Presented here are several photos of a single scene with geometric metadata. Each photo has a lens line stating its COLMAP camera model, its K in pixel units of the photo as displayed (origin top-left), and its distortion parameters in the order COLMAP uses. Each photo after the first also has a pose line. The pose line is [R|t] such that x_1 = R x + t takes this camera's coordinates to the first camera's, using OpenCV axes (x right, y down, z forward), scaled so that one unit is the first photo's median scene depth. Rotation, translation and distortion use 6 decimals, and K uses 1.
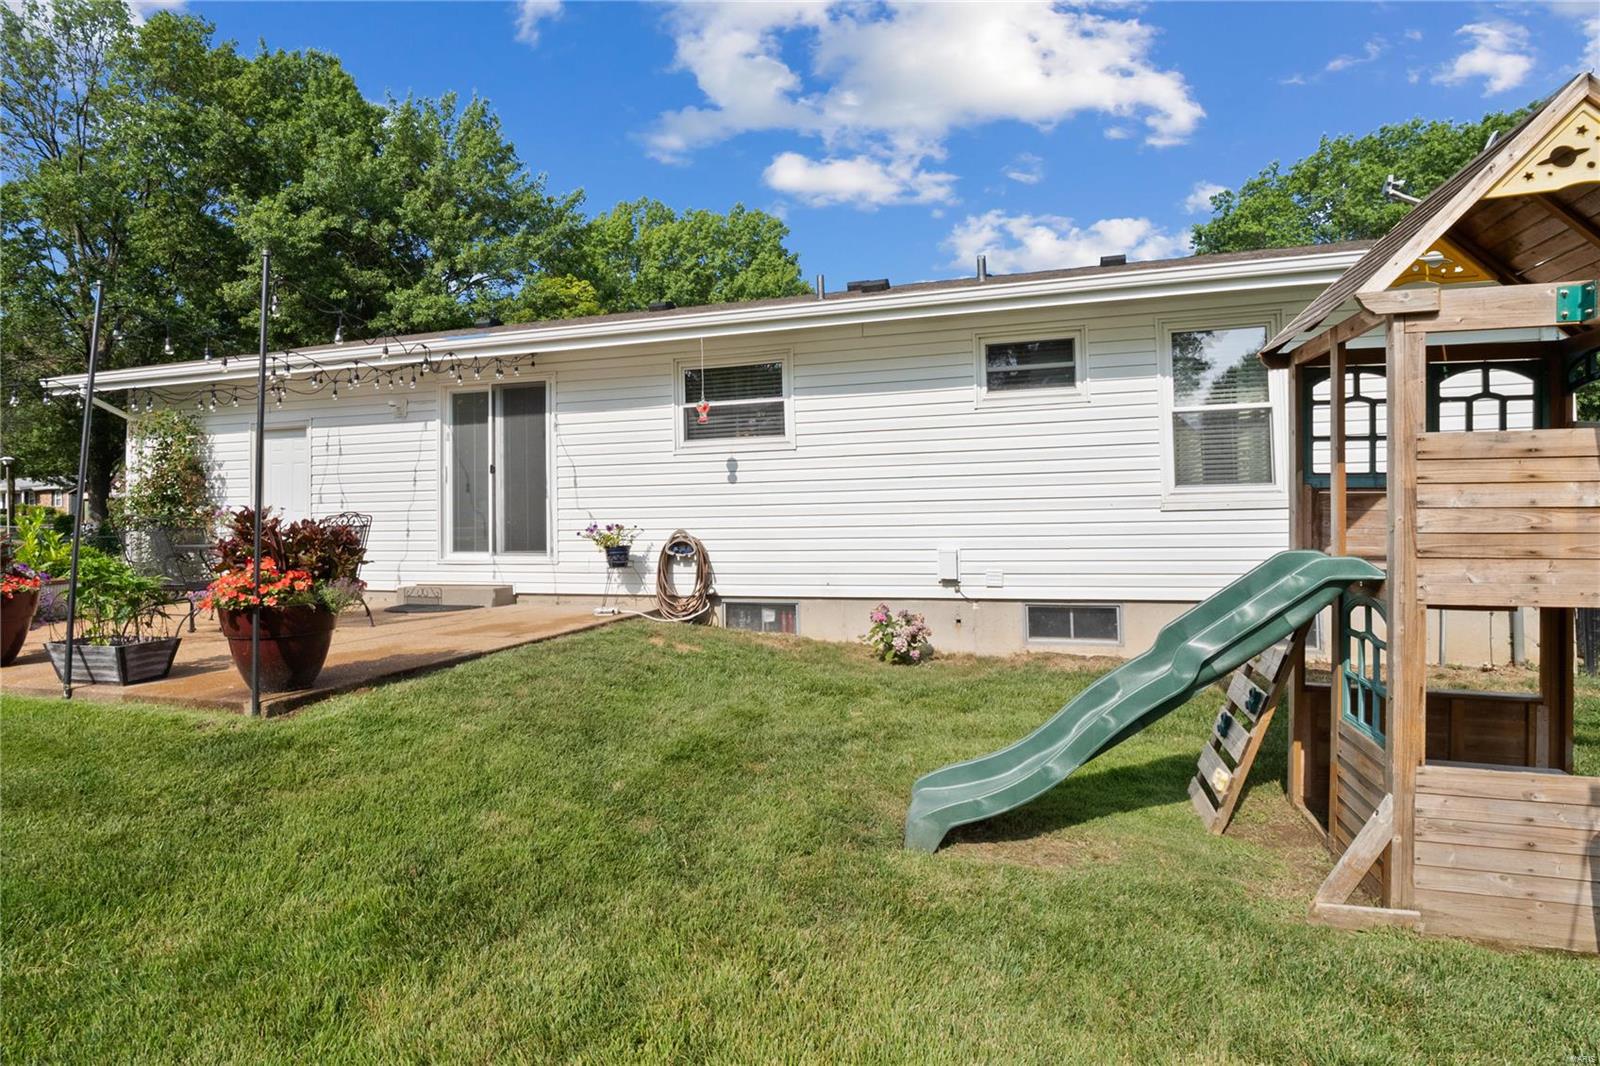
lens RADIAL K [[775.8, 0, 809.6], [0, 775.8, 534.4], [0, 0, 1]] dist [-0.012141, -0.000702]
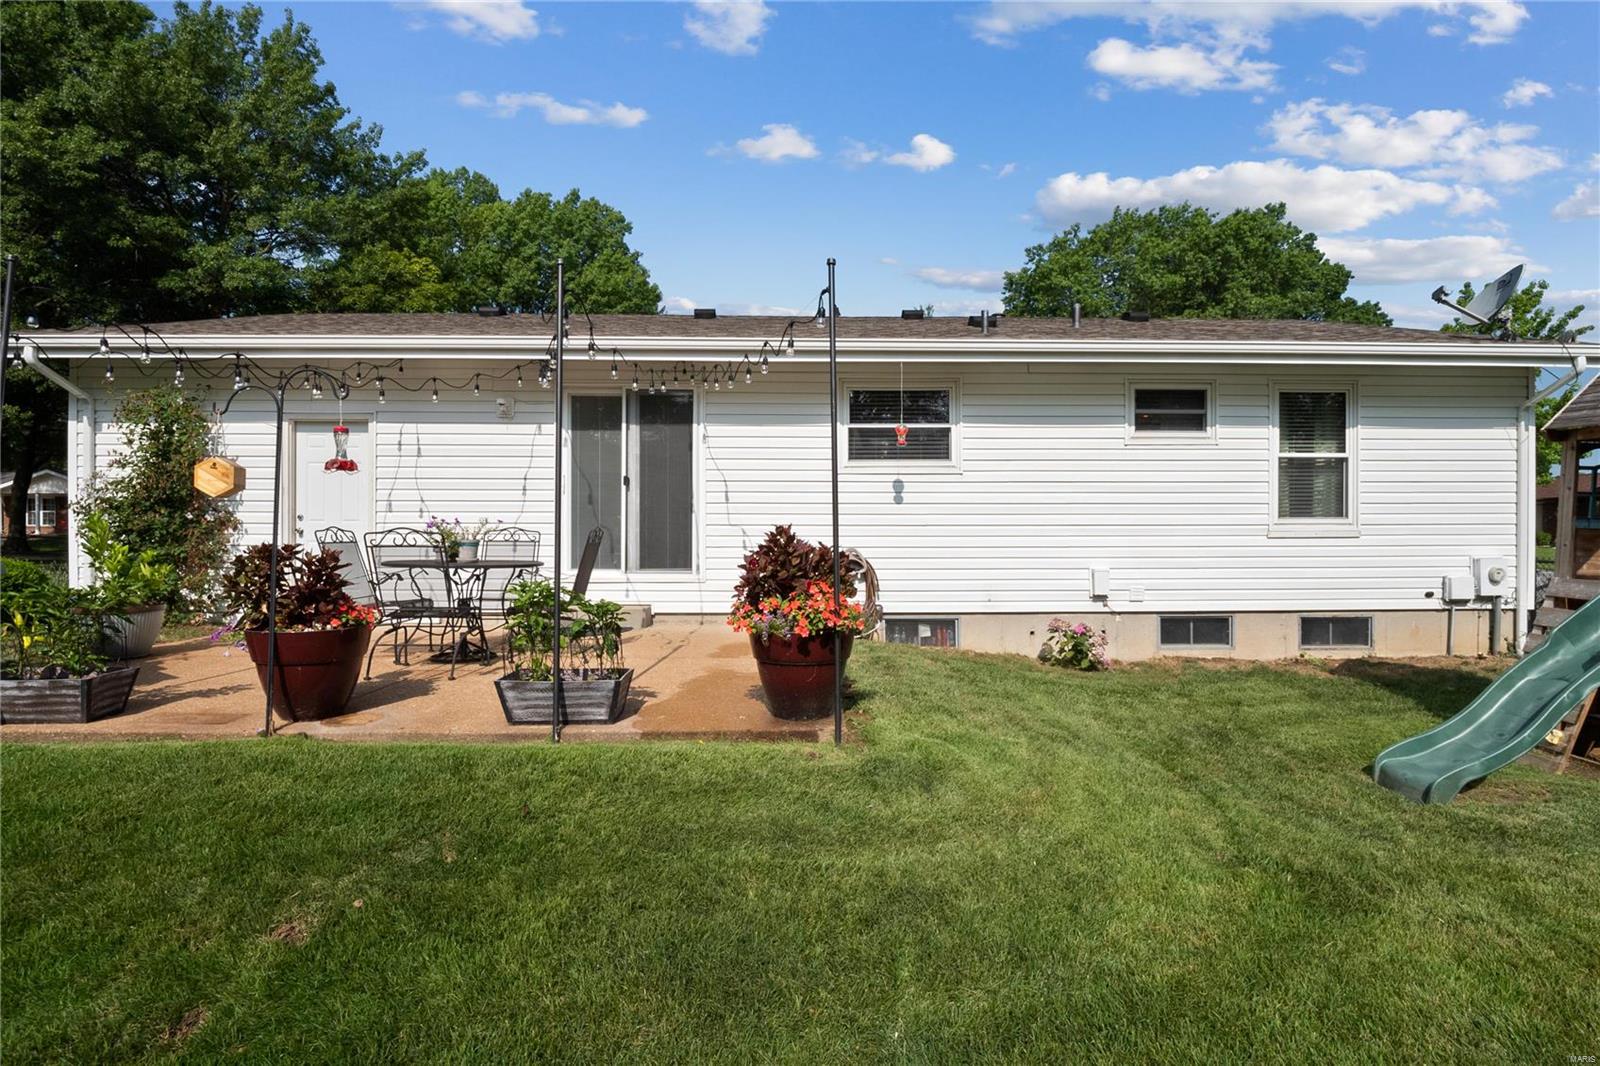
lens RADIAL K [[775.8, 0, 813.0], [0, 775.8, 577.6], [0, 0, 1]] dist [-0.012141, -0.000702]
pose [[0.952599, -0.001677, 0.304225, -0.479256], [-0.010477, 0.999211, 0.038311, -0.005775], [-0.304049, -0.039683, 0.951830, 0.041673]]
